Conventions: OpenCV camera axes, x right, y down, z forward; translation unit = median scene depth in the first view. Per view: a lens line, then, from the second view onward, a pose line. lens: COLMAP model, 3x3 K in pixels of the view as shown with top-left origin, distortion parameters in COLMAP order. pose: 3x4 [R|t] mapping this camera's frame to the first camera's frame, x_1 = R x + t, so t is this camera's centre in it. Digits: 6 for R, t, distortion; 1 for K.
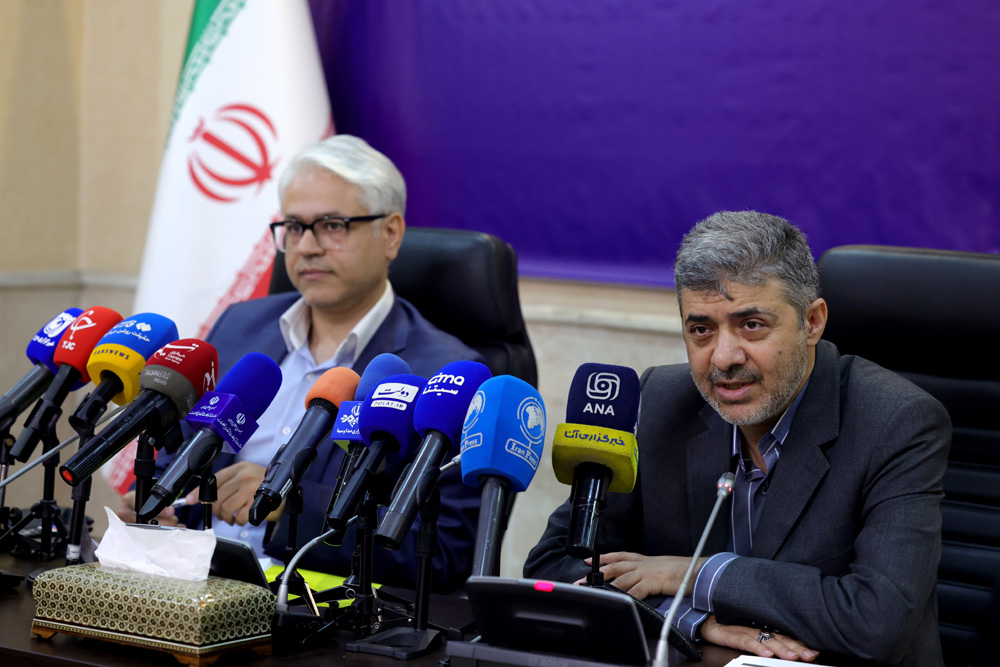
lens RADIAL K [[2388.1, 0, 501.2], [0, 2388.1, 337.4], [0, 0, 1]] dist [-0.073208, 0.000000]
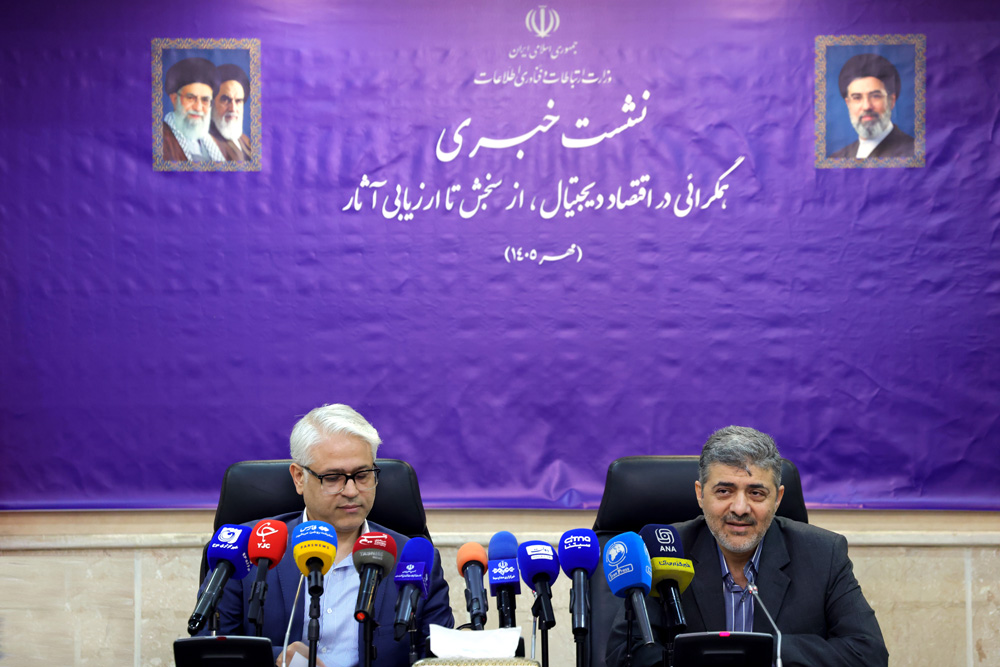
lens RADIAL K [[5536.0, 0, 498.8], [0, 5536.0, 329.5], [0, 0, 1]] dist [1.452934, 0.000000]
pose [[0.848883, -0.045915, 0.526582, -2.144018], [0.080266, 0.995864, -0.042559, 0.029439], [-0.522450, 0.078394, 0.849058, -2.399947]]
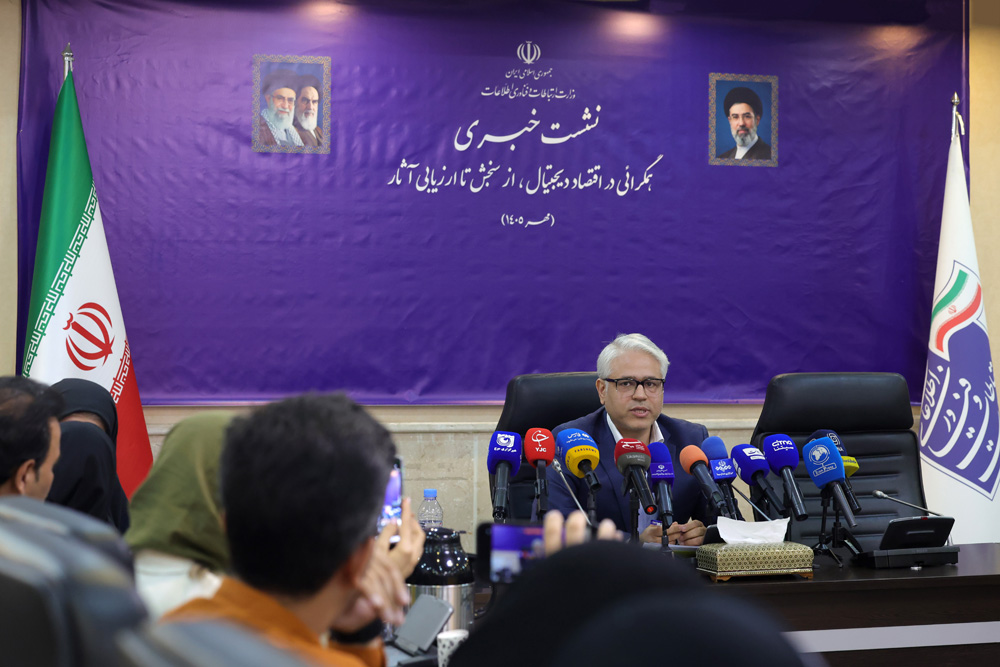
lens RADIAL K [[2337.8, 0, 497.8], [0, 2337.8, 332.2], [0, 0, 1]] dist [-0.244497, 0.000000]
pose [[0.627280, -0.052200, 0.777042, -1.793959], [0.074997, 0.997163, 0.006445, -0.117197], [-0.775174, 0.054233, 0.629415, -0.174244]]
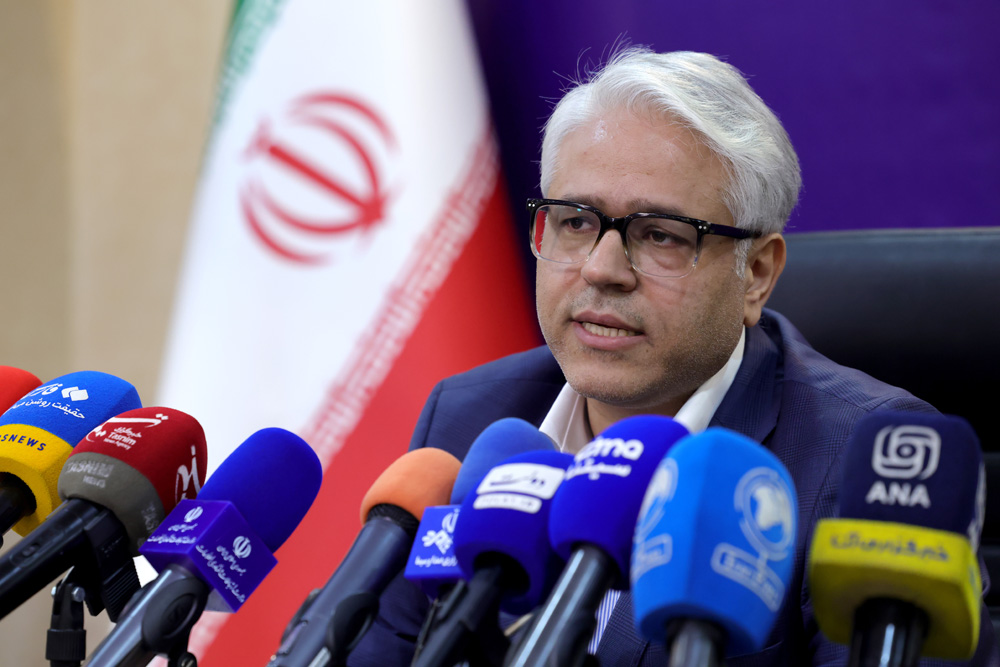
lens RADIAL K [[3879.3, 0, 491.4], [0, 3879.3, 332.6], [0, 0, 1]] dist [0.636829, 0.000000]
pose [[0.994857, -0.022007, -0.098872, 0.034228], [0.014460, 0.996971, -0.076417, 0.053353], [0.100254, 0.074595, 0.992162, 0.129488]]
